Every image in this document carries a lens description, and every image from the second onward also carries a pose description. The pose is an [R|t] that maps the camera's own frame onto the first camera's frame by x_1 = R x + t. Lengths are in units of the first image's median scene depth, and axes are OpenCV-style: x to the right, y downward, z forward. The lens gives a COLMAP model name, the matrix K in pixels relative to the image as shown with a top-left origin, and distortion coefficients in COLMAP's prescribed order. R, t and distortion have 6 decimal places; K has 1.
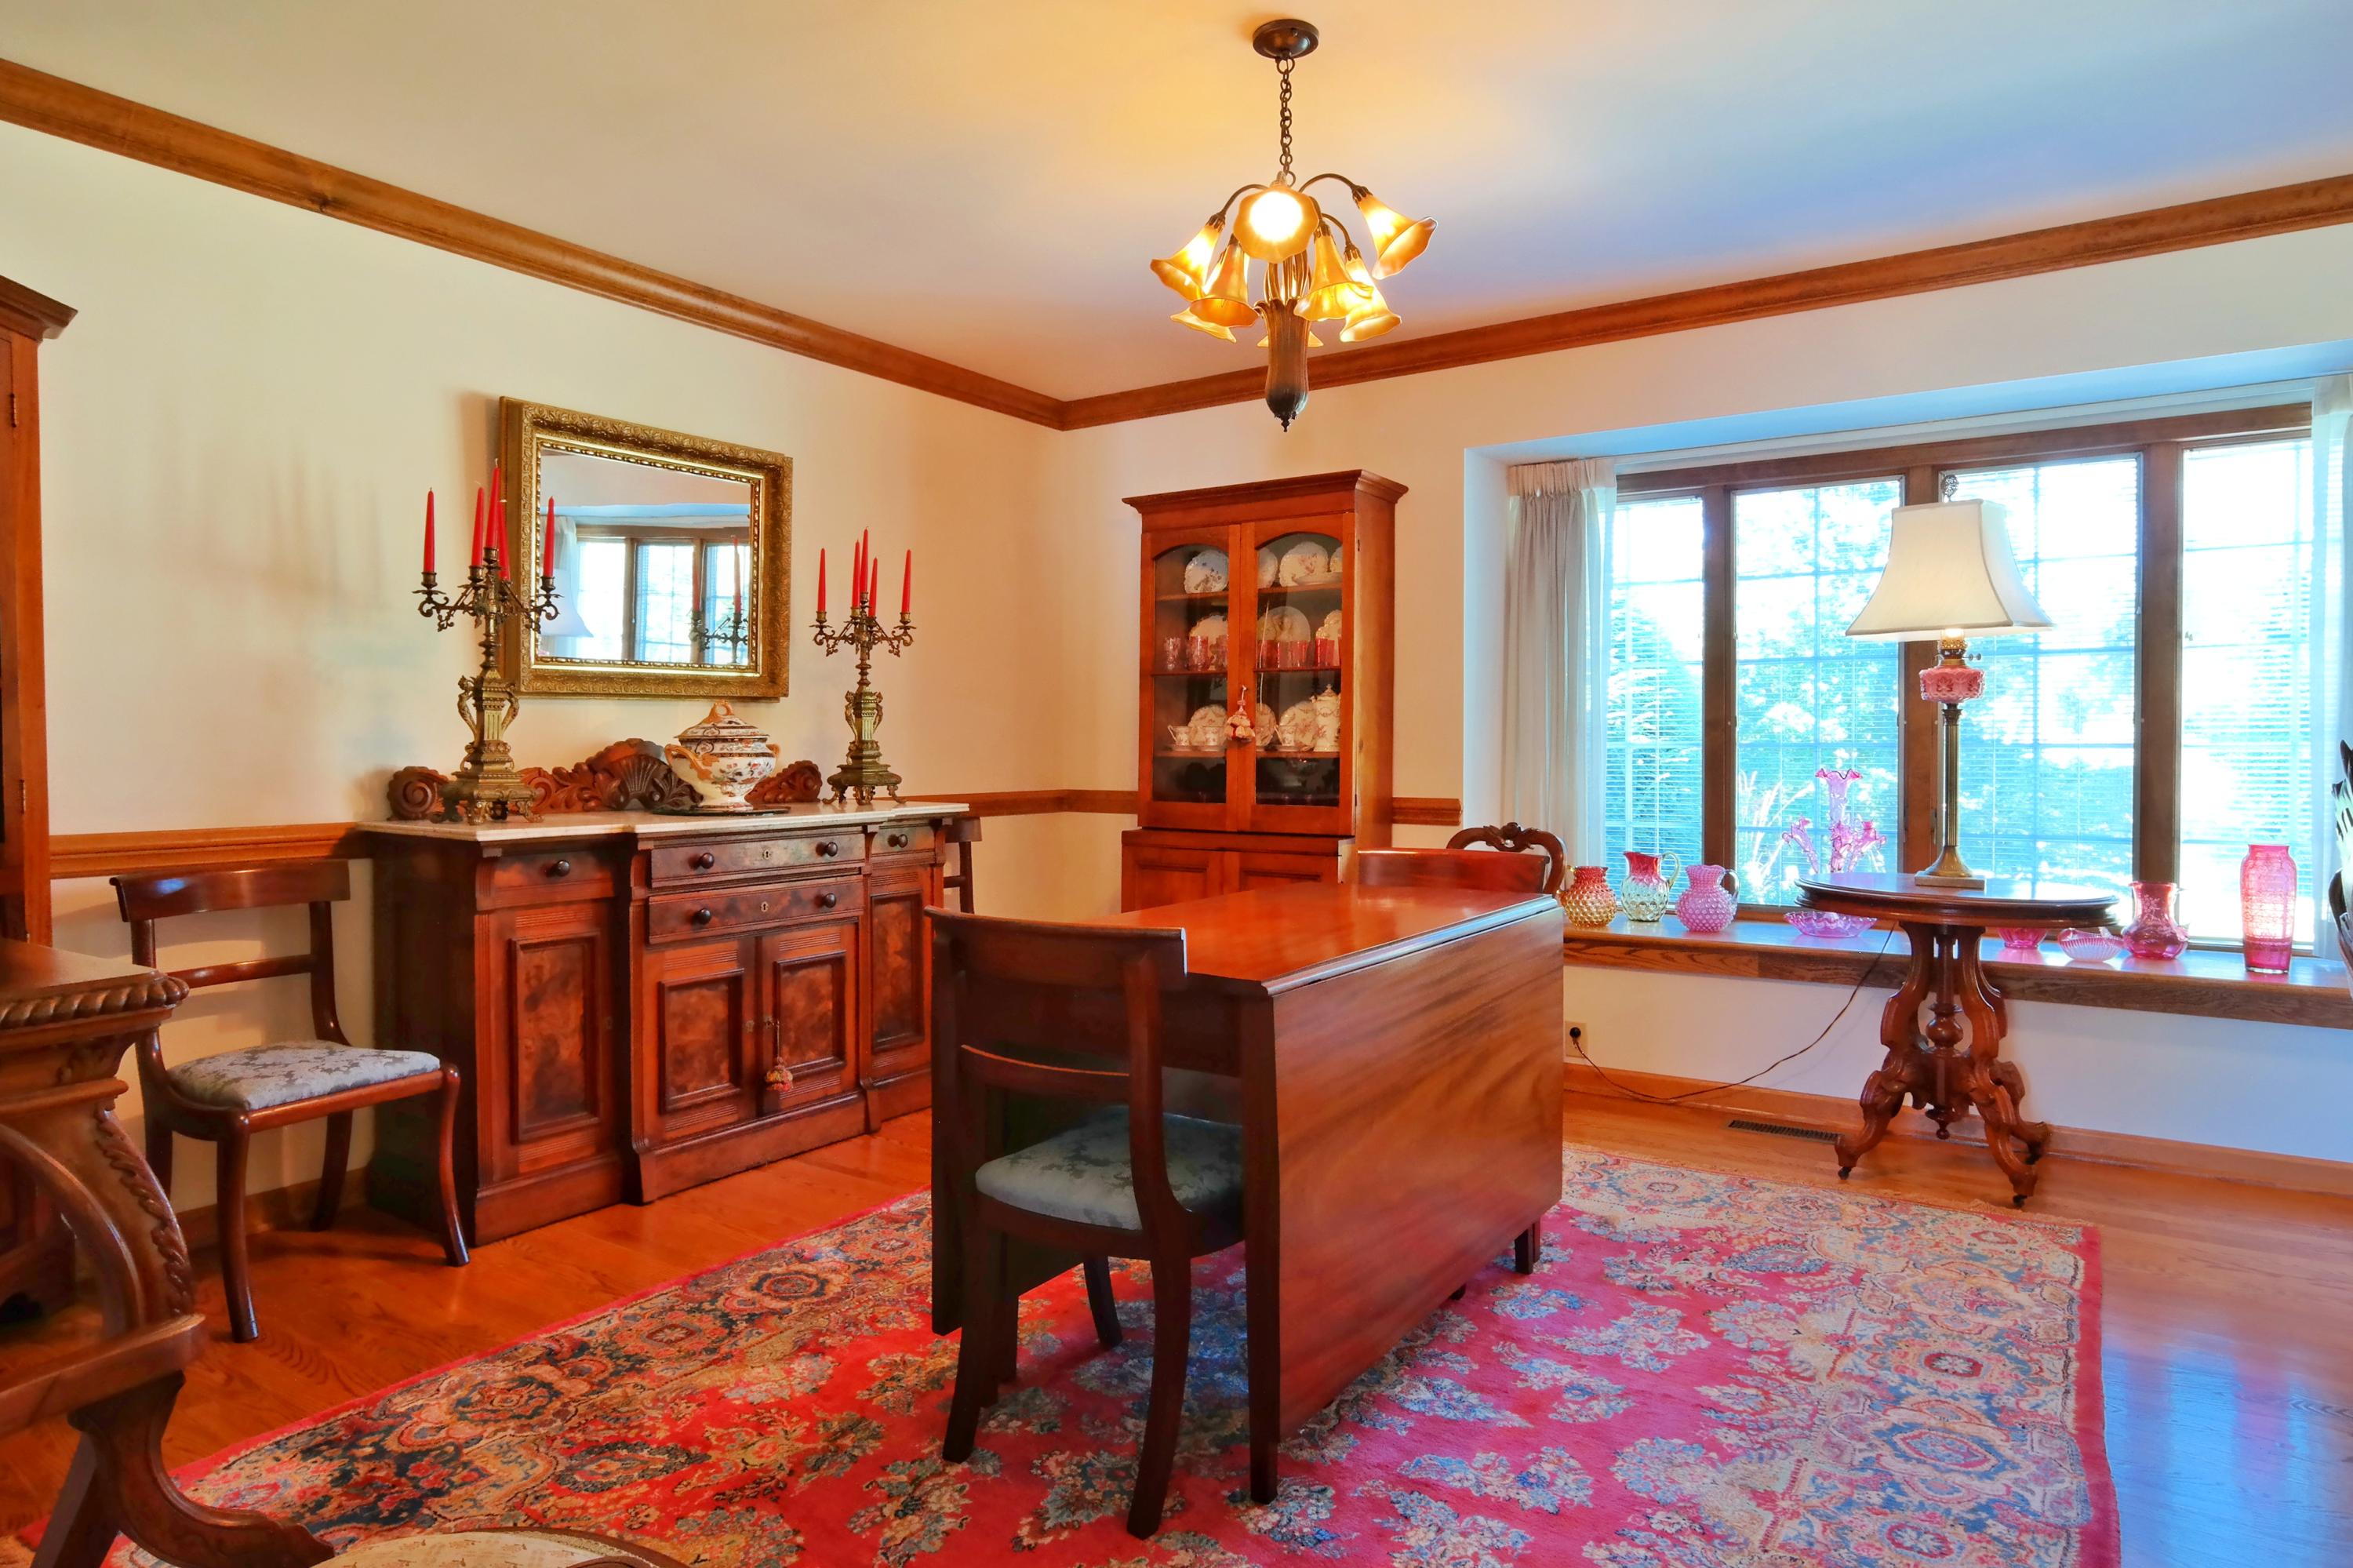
lens RADIAL K [[1351.0, 0, 1196.1], [0, 1351.0, 755.8], [0, 0, 1]] dist [-0.000735, -0.000485]
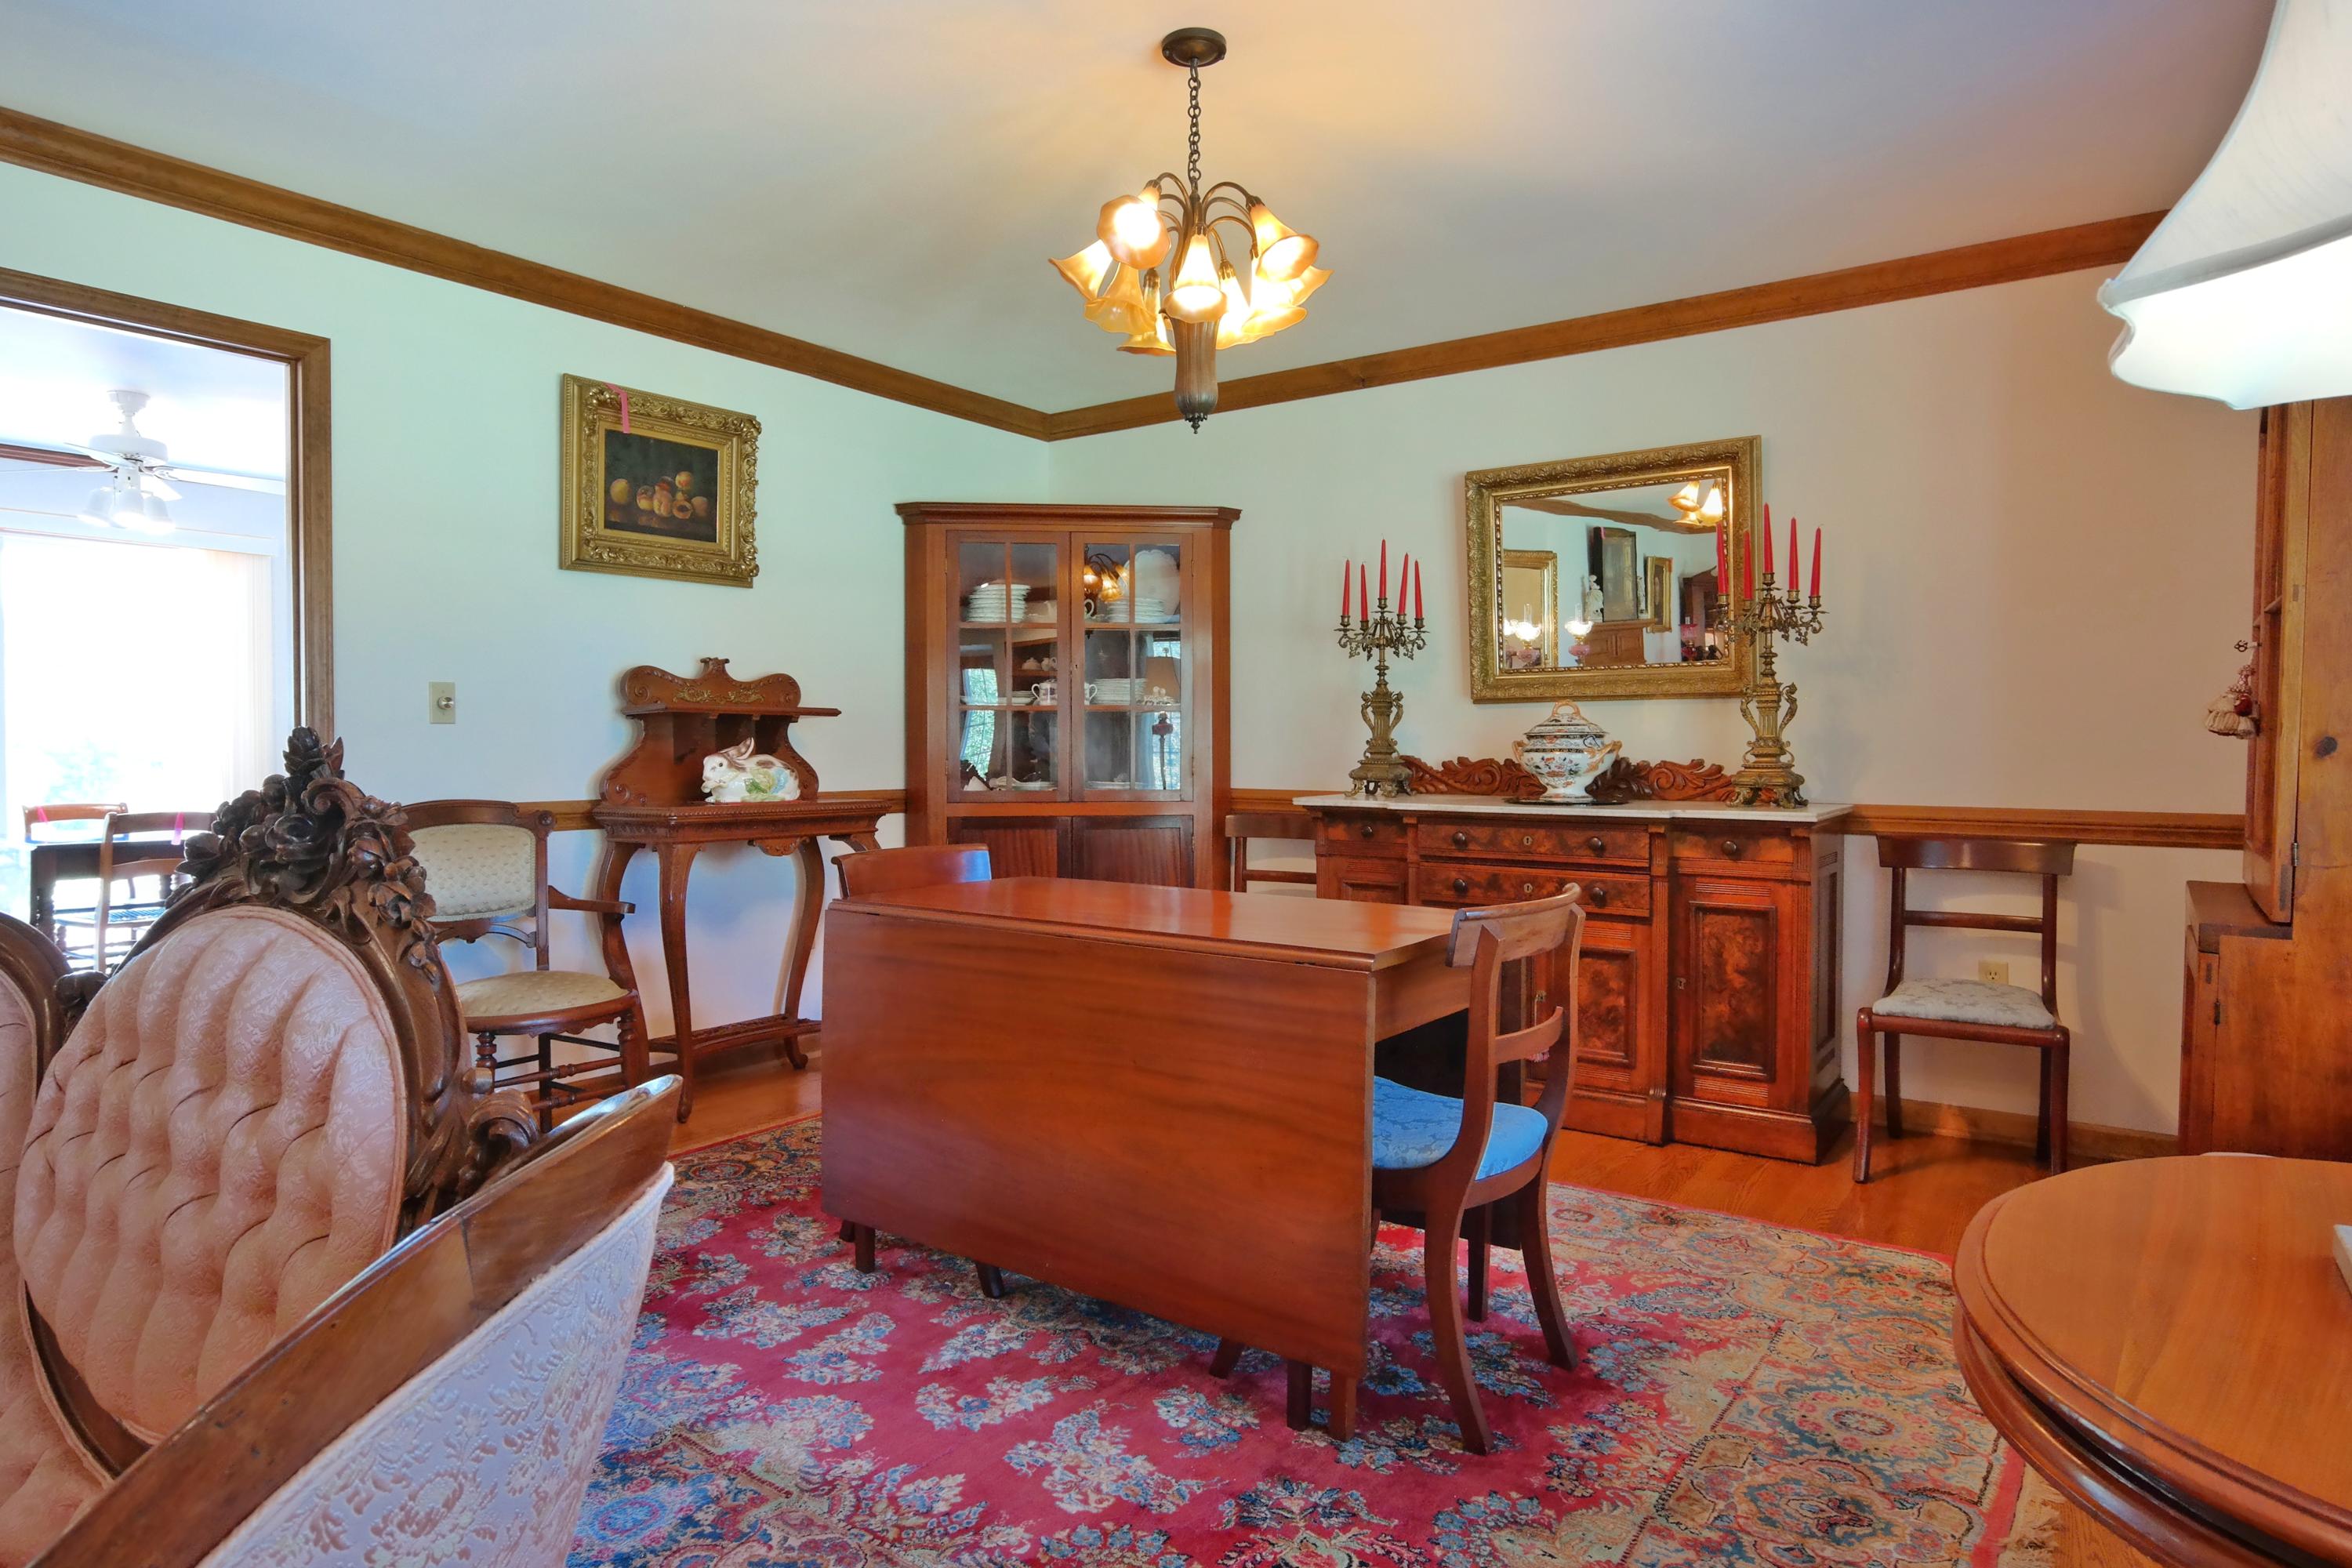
lens RADIAL K [[1387.7, 0, 1175.0], [0, 1387.7, 761.5], [0, 0, 1]] dist [-0.025678, 0.000256]
pose [[-0.051776, 0.011578, -0.998592, 1.115572], [-0.011958, 0.999854, 0.012212, -0.001175], [0.998587, 0.012574, -0.051630, 1.058115]]
